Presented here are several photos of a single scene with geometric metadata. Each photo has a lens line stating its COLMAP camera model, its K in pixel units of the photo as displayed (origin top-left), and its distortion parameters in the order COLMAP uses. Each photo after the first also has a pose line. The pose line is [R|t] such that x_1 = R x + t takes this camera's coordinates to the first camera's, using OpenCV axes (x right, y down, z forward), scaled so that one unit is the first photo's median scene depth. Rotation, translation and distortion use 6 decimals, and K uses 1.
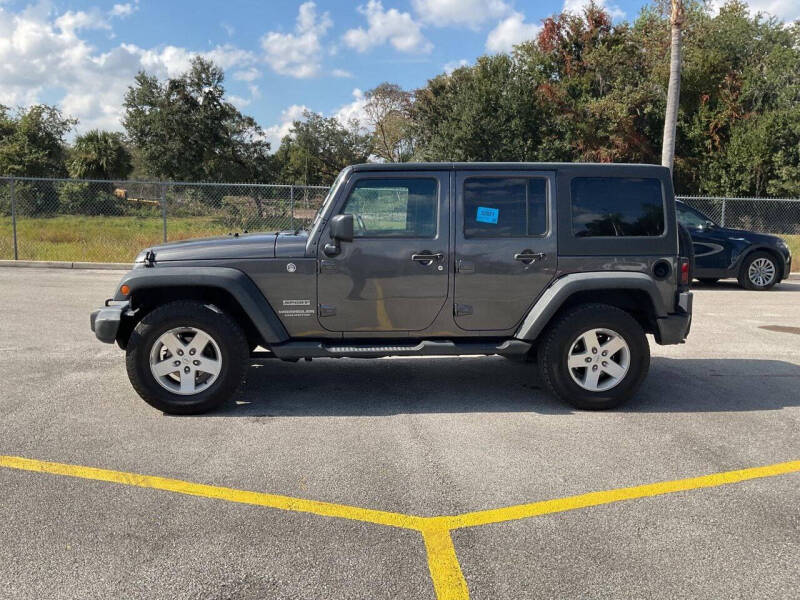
lens RADIAL K [[661.3, 0, 400.0], [0, 661.3, 300.0], [0, 0, 1]] dist [0.052107, -0.102260]
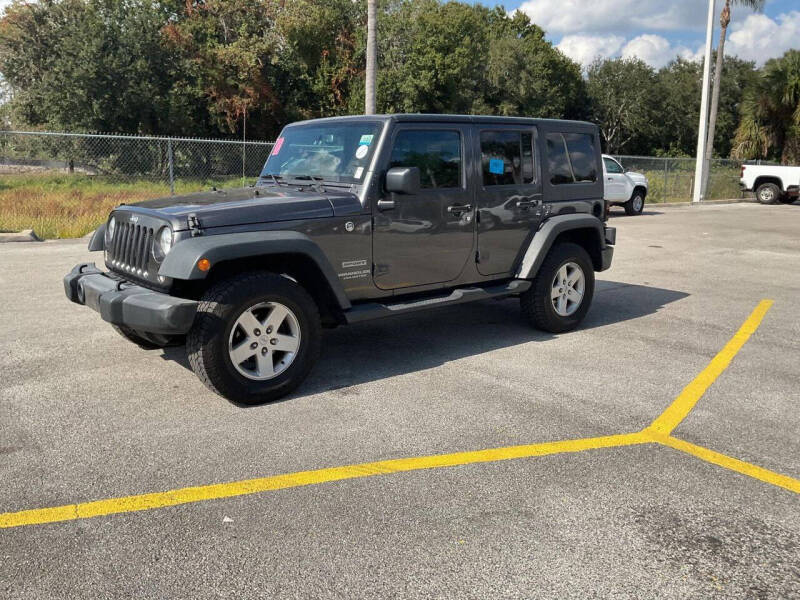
lens RADIAL K [[661.3, 0, 400.0], [0, 661.3, 300.0], [0, 0, 1]] dist [0.052107, -0.102260]
pose [[0.837422, -0.118439, 0.533570, -0.587098], [0.078631, 0.992190, 0.096832, -0.029463], [-0.540871, -0.039134, 0.840194, 0.166747]]
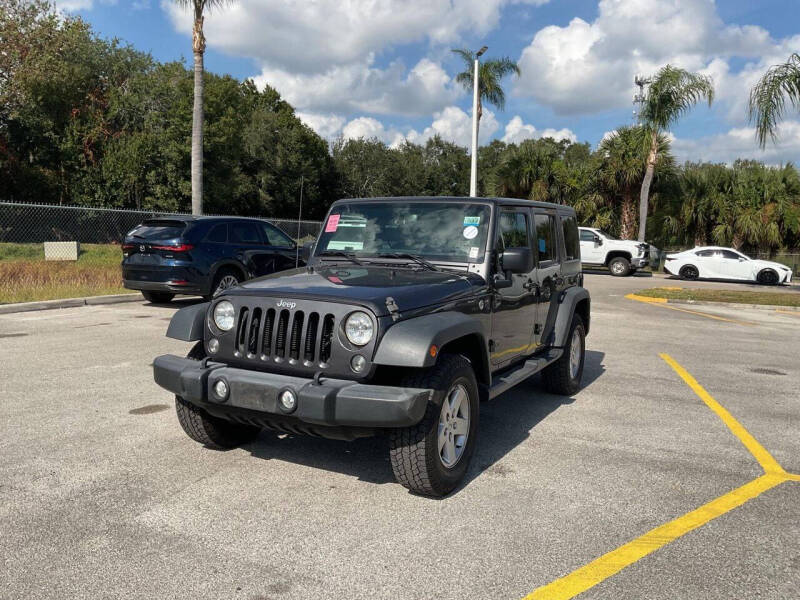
lens RADIAL K [[657.4, 0, 400.0], [0, 657.4, 300.0], [0, 0, 1]] dist [0.100839, -0.208823]
pose [[0.569052, -0.083482, 0.818053, -0.961012], [0.098130, 0.994618, 0.033240, -0.094503], [-0.816425, 0.061361, 0.574182, 0.525770]]
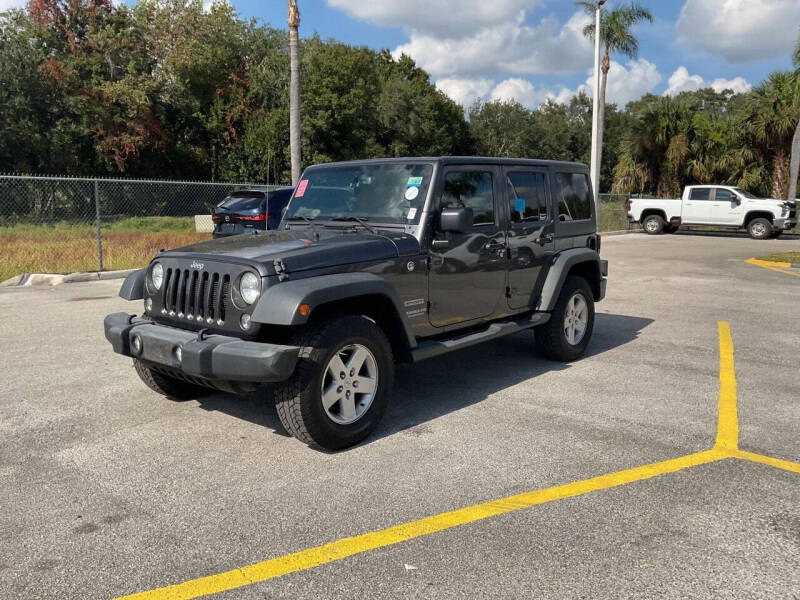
lens RADIAL K [[657.4, 0, 400.0], [0, 657.4, 300.0], [0, 0, 1]] dist [0.100839, -0.208823]
pose [[0.732535, -0.119097, 0.670231, -0.776128], [0.107302, 0.992470, 0.059081, -0.055557], [-0.672220, 0.028638, 0.739798, 0.300183]]
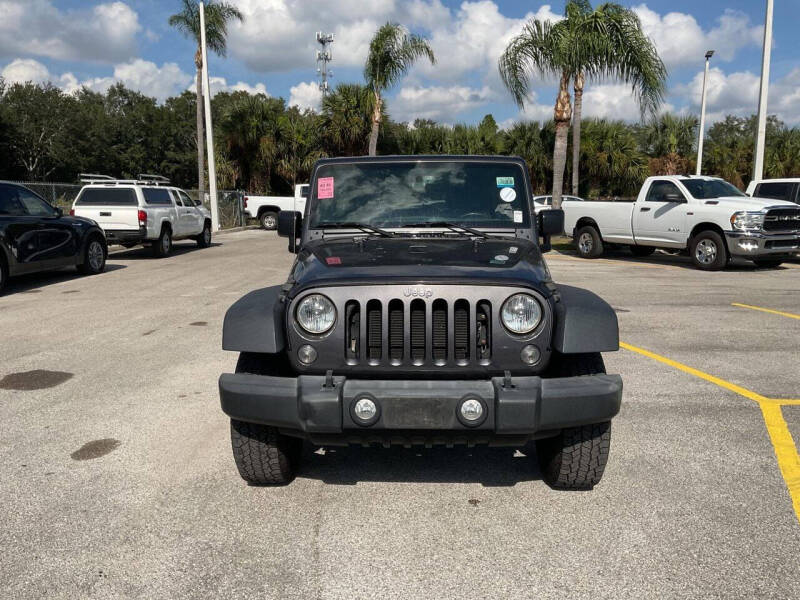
lens RADIAL K [[661.3, 0, 400.0], [0, 661.3, 300.0], [0, 0, 1]] dist [0.052107, -0.102260]
pose [[0.153659, -0.171114, 0.973195, -1.011056], [0.140802, 0.978633, 0.149838, -0.165373], [-0.978041, 0.114004, 0.174469, 0.990085]]
